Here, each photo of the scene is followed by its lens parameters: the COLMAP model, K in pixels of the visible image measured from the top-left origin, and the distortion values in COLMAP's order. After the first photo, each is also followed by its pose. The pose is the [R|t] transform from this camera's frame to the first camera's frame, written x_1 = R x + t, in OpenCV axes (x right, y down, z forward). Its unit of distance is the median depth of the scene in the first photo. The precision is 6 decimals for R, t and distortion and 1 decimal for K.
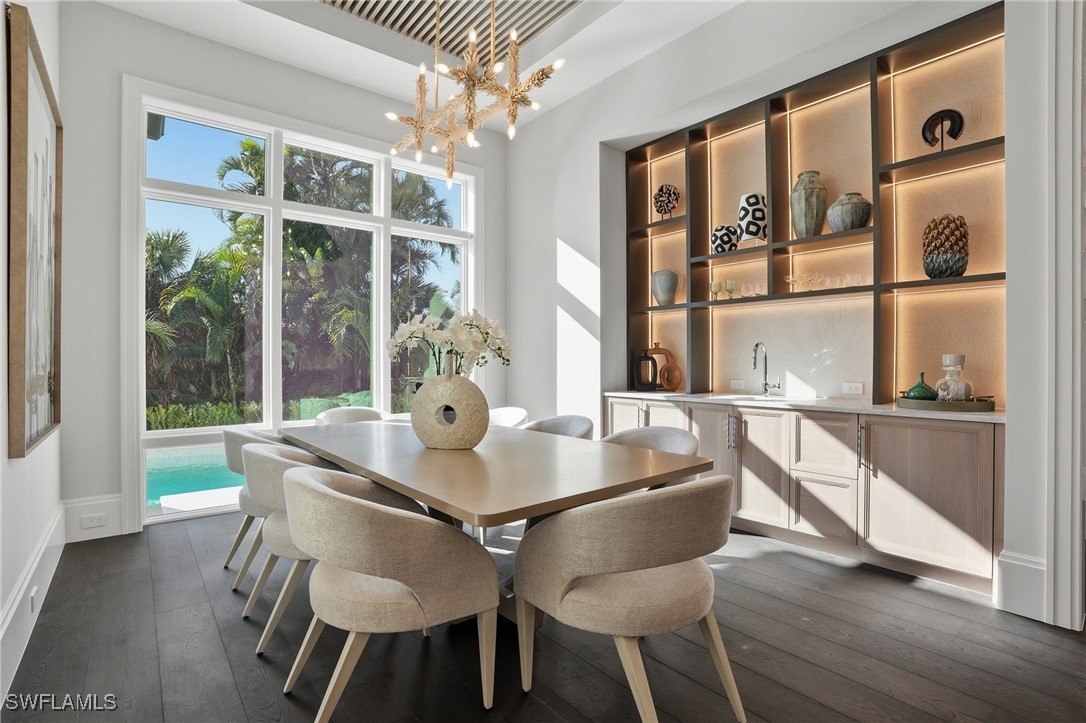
lens RADIAL K [[509.7, 0, 547.9], [0, 509.7, 360.4], [0, 0, 1]] dist [-0.044570, -0.000462]
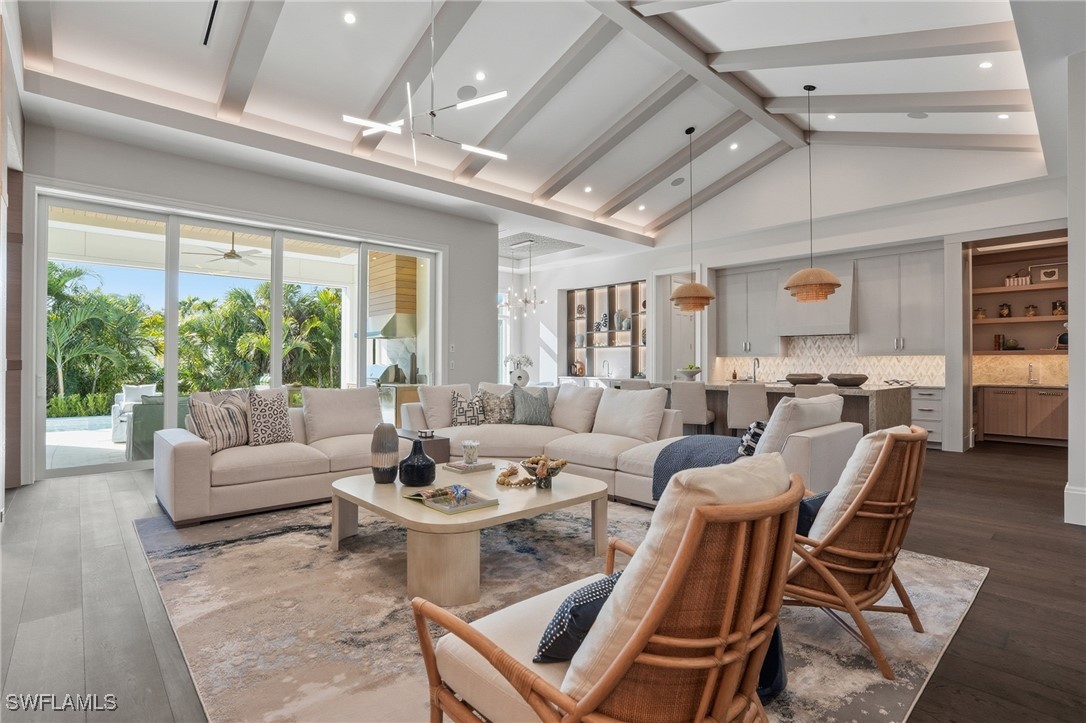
lens RADIAL K [[524.9, 0, 544.6], [0, 524.9, 361.9], [0, 0, 1]] dist [-0.028500, -0.000289]
pose [[0.998592, 0.005933, 0.052717, -0.144088], [-0.005437, 0.999940, -0.009544, 0.008552], [-0.052771, 0.009244, 0.998564, -2.275059]]
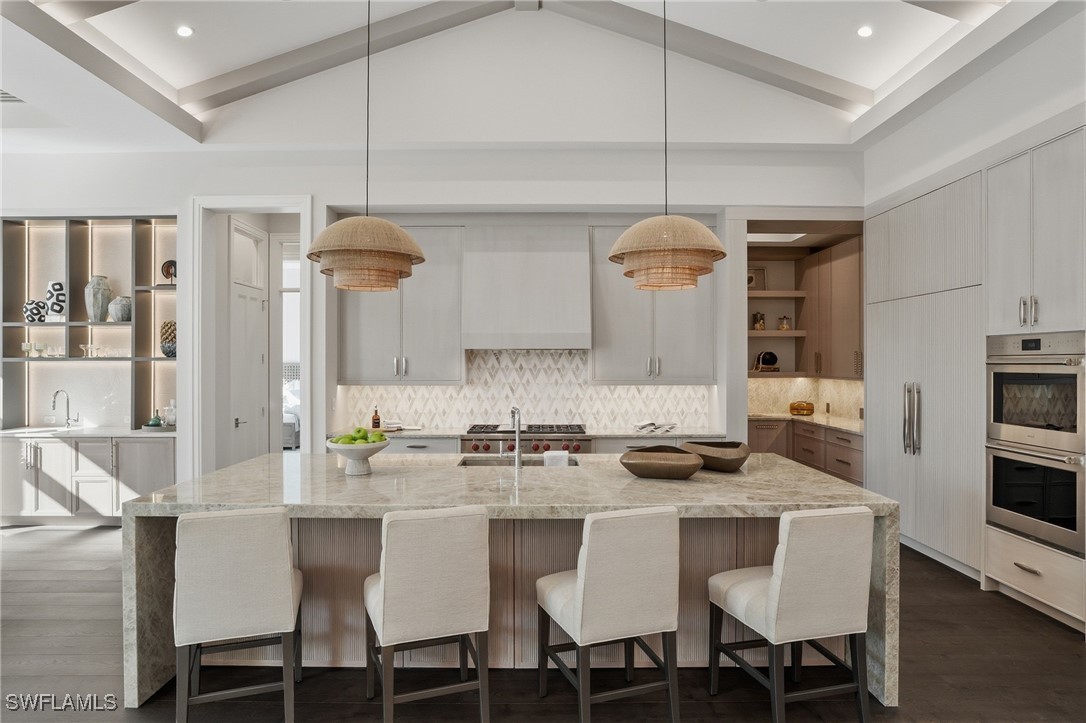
lens RADIAL K [[627.0, 0, 542.3], [0, 627.0, 361.4], [0, 0, 1]] dist [-0.007364, 0.001095]
pose [[0.656519, 0.006764, 0.754279, -0.009642], [0.004092, 0.999913, -0.012528, -0.085973], [-0.754298, 0.011311, 0.656435, -1.112315]]
